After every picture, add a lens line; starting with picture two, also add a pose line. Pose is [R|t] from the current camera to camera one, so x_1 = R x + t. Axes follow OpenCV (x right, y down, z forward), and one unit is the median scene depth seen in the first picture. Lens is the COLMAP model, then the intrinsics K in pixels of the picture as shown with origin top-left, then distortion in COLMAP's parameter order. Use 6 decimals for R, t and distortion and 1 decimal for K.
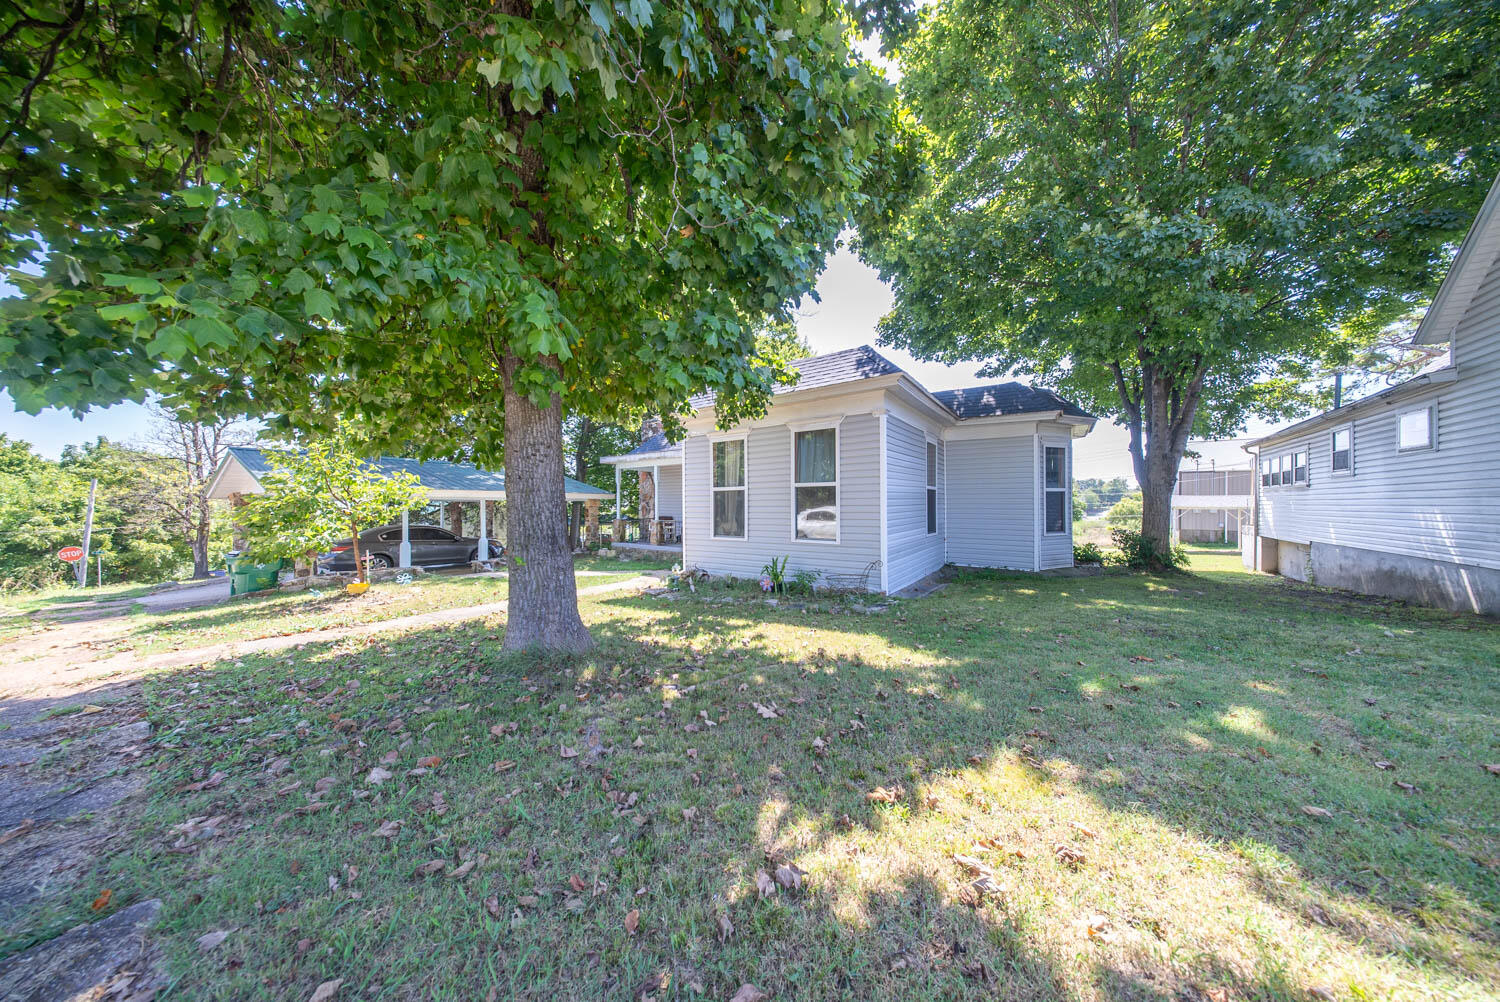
lens RADIAL K [[443.5, 0, 748.0], [0, 443.5, 504.2], [0, 0, 1]] dist [0.003646, -0.001474]
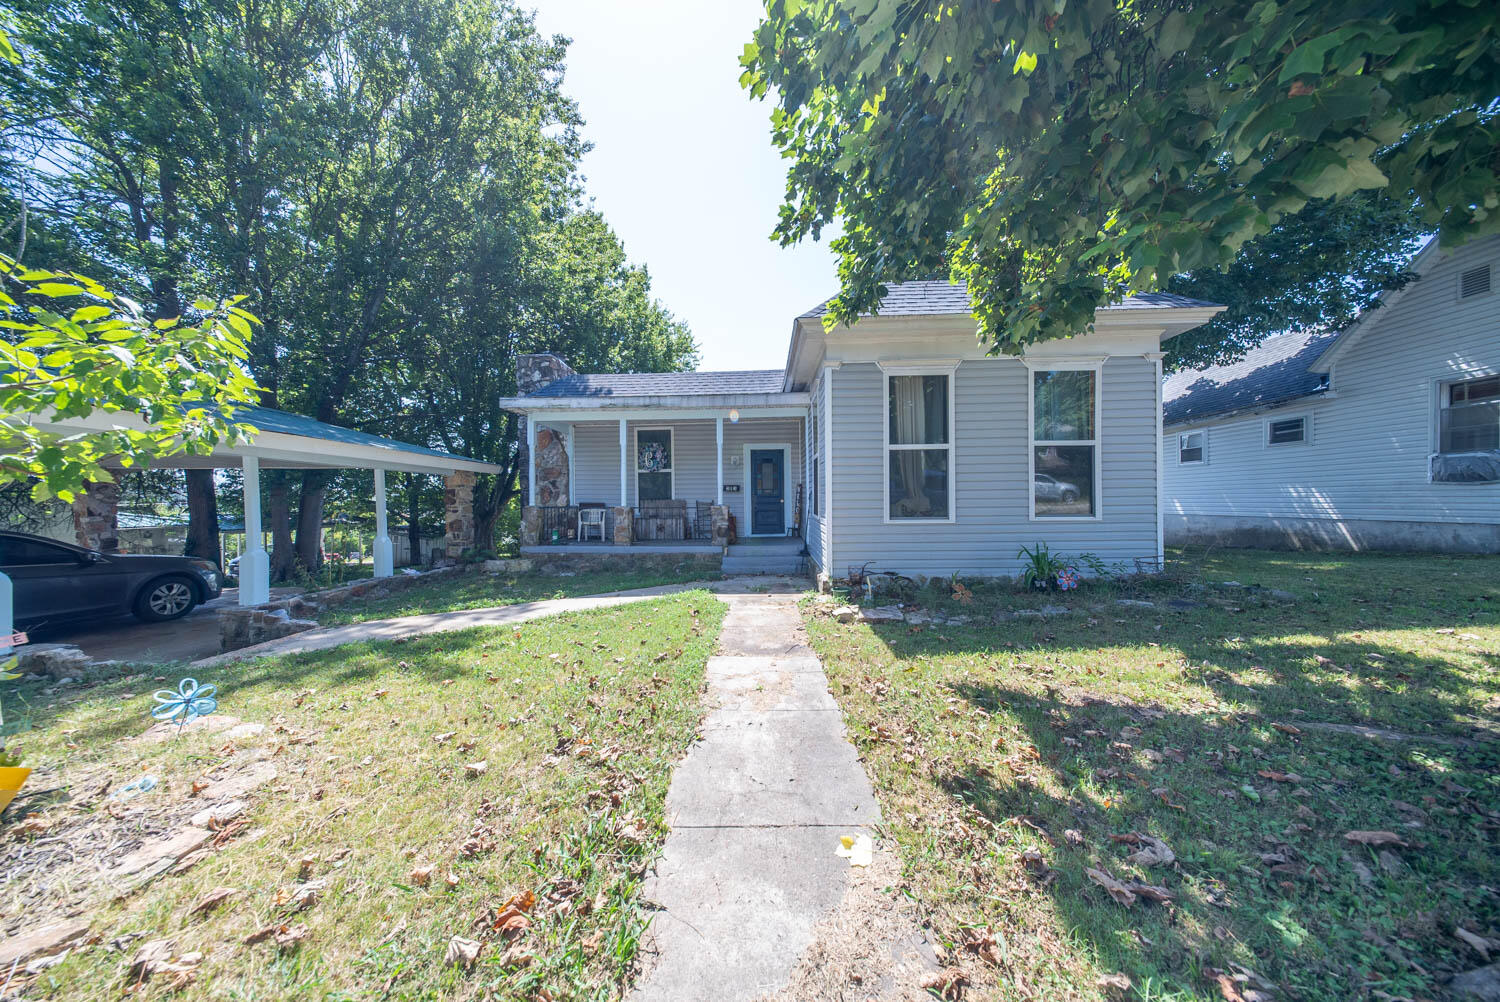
lens RADIAL K [[443.5, 0, 748.9], [0, 443.5, 503.9], [0, 0, 1]] dist [0.003646, -0.001474]
pose [[0.834297, -0.004222, 0.551299, -0.619257], [0.003671, 0.999991, 0.002102, 0.048619], [-0.551303, 0.000271, 0.834305, 0.574237]]
